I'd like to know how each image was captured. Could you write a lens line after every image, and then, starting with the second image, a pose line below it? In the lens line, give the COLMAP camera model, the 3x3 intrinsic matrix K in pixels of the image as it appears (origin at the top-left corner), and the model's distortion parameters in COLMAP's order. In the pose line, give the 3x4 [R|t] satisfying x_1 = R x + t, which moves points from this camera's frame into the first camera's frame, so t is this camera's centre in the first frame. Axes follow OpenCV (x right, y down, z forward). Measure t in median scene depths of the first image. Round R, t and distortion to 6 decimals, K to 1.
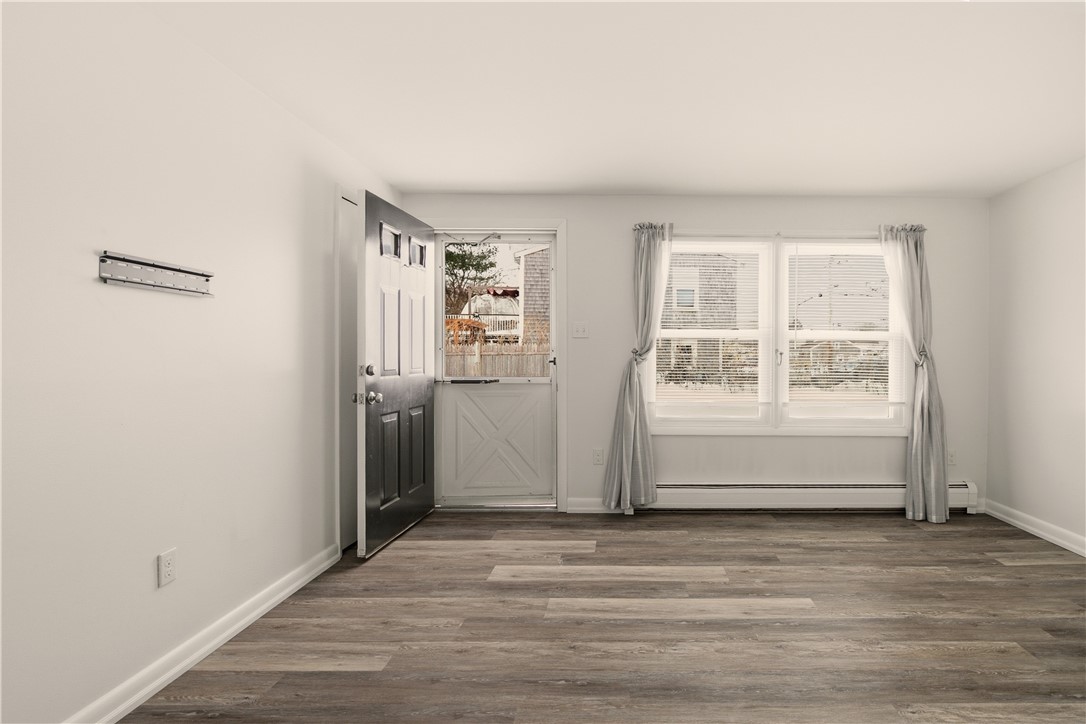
lens RADIAL K [[526.5, 0, 666.2], [0, 526.5, 357.0], [0, 0, 1]] dist [-0.004660, -0.000384]
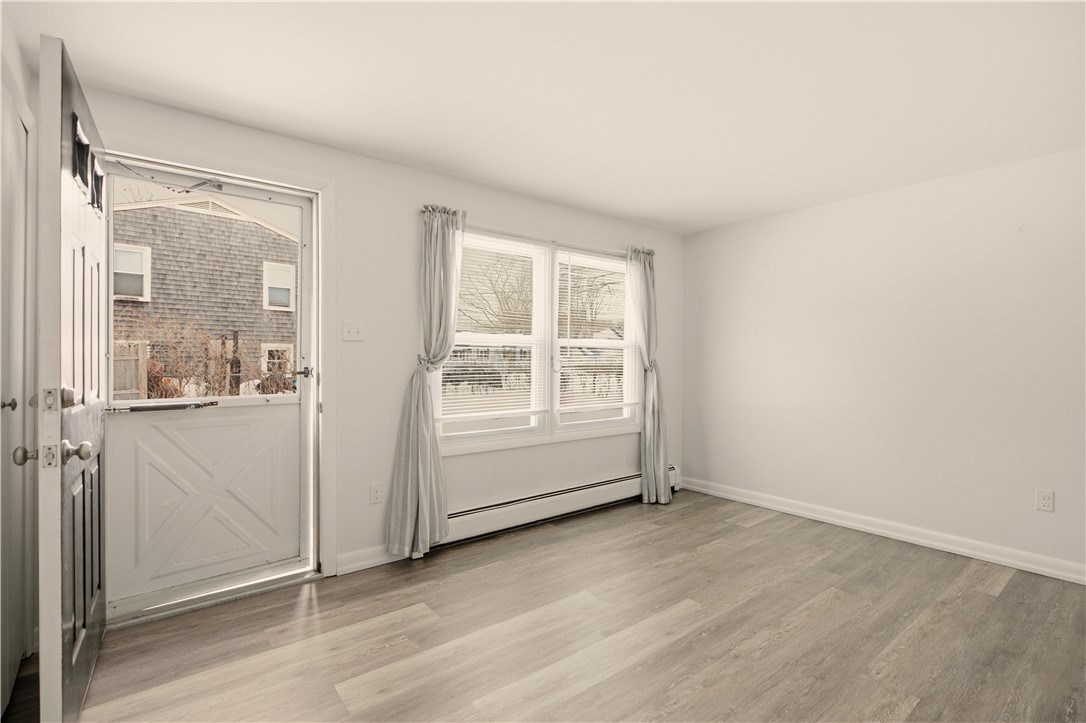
lens RADIAL K [[491.1, 0, 546.7], [0, 491.1, 360.8], [0, 0, 1]] dist [-0.002776, -0.000440]
pose [[0.809332, -0.003964, 0.587338, -0.355132], [0.005114, 0.999987, -0.000298, -0.006250], [-0.587329, 0.003244, 0.809342, 0.262978]]
